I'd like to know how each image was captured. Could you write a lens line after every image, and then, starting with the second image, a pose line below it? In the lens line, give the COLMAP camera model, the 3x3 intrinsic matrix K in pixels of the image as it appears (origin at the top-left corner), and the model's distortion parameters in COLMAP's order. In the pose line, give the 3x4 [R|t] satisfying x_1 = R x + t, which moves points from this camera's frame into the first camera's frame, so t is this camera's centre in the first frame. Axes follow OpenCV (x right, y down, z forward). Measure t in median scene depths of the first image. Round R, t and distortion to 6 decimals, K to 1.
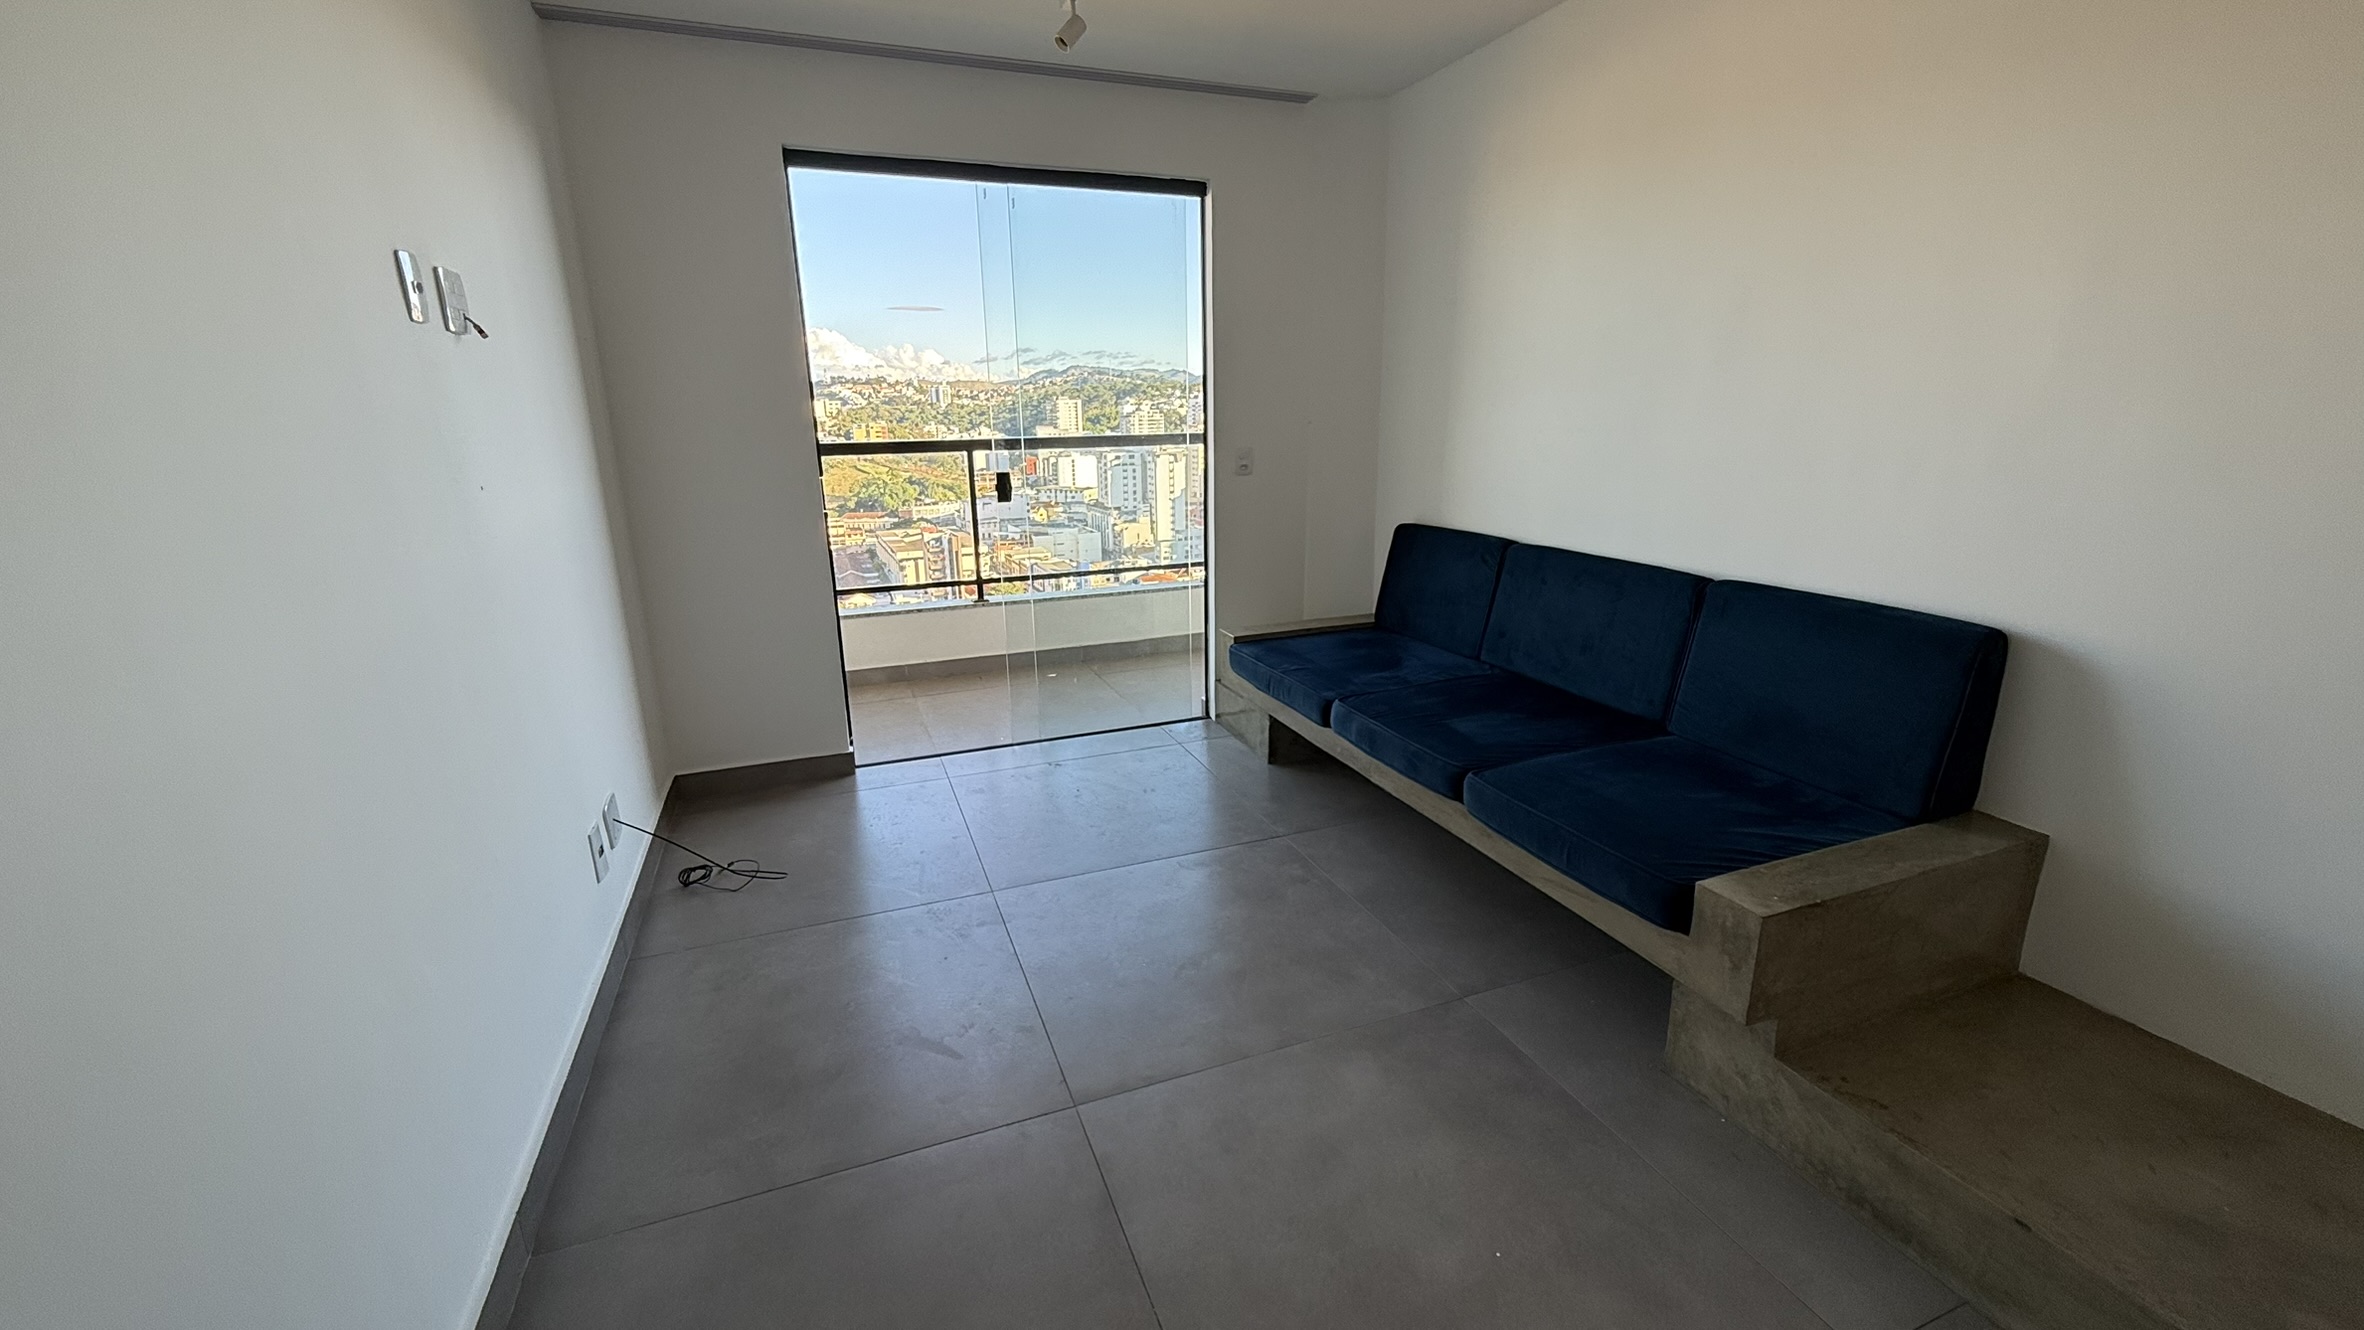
lens RADIAL K [[938.5, 0, 1186.9], [0, 938.5, 679.0], [0, 0, 1]] dist [-0.001854, -0.000091]
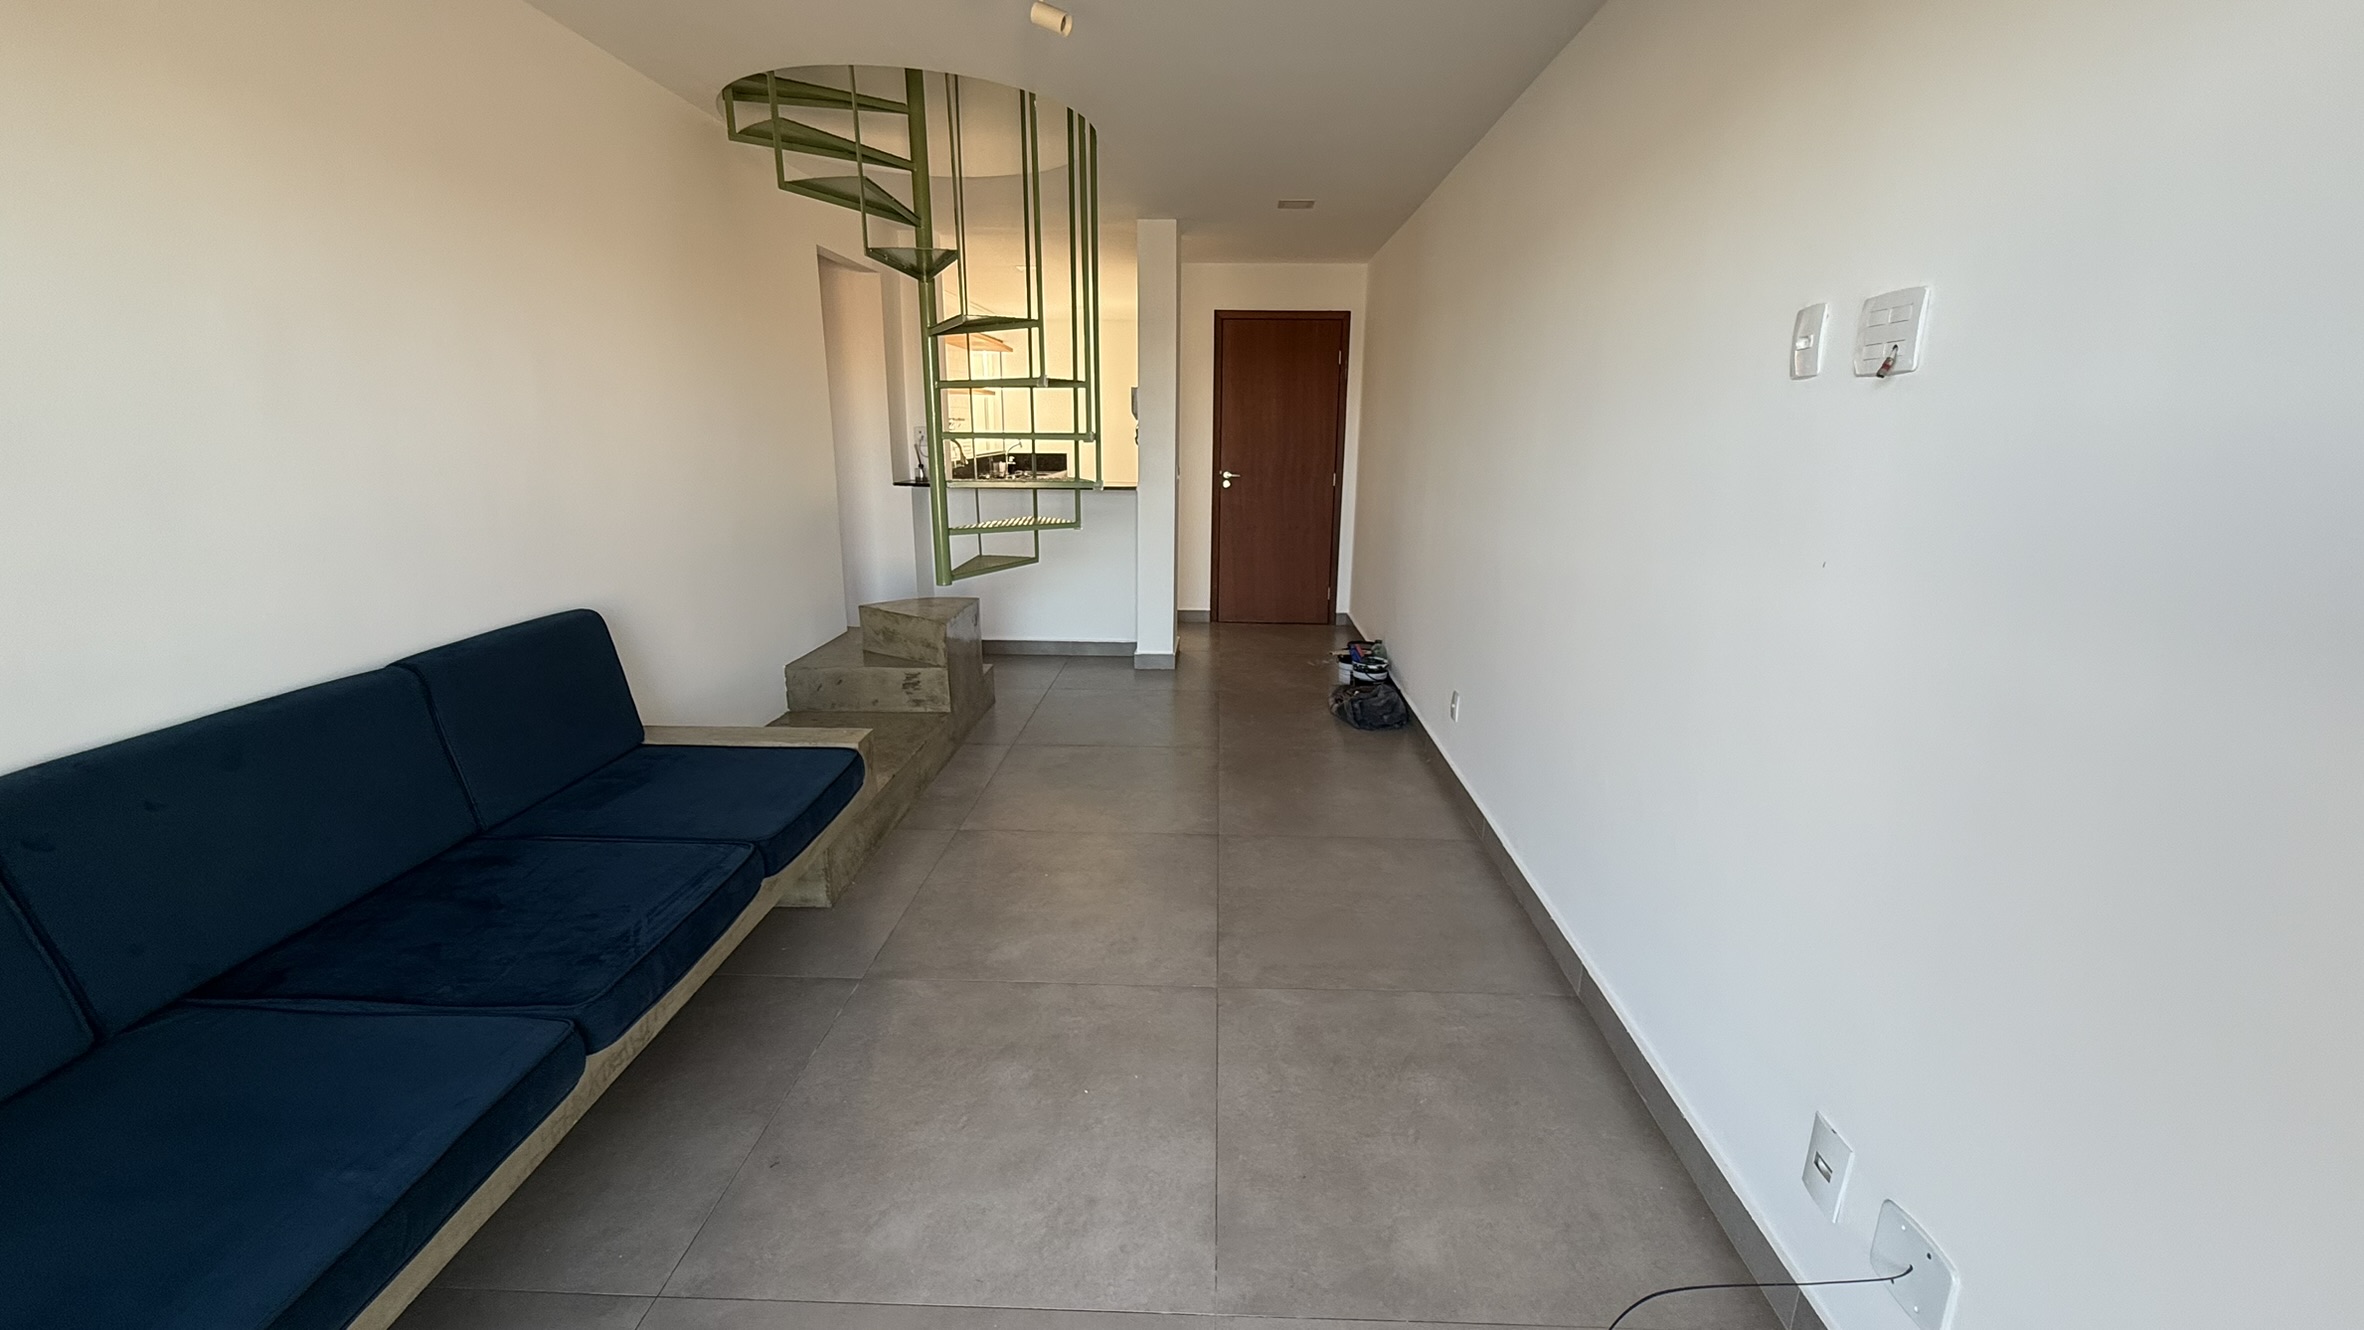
lens RADIAL K [[938.5, 0, 1186.0], [0, 938.5, 662.9], [0, 0, 1]] dist [-0.001854, -0.000091]
pose [[-0.911844, -0.104661, 0.396972, -0.391284], [0.109757, 0.869611, 0.481384, -0.409461], [-0.395593, 0.482517, -0.781462, 1.291964]]
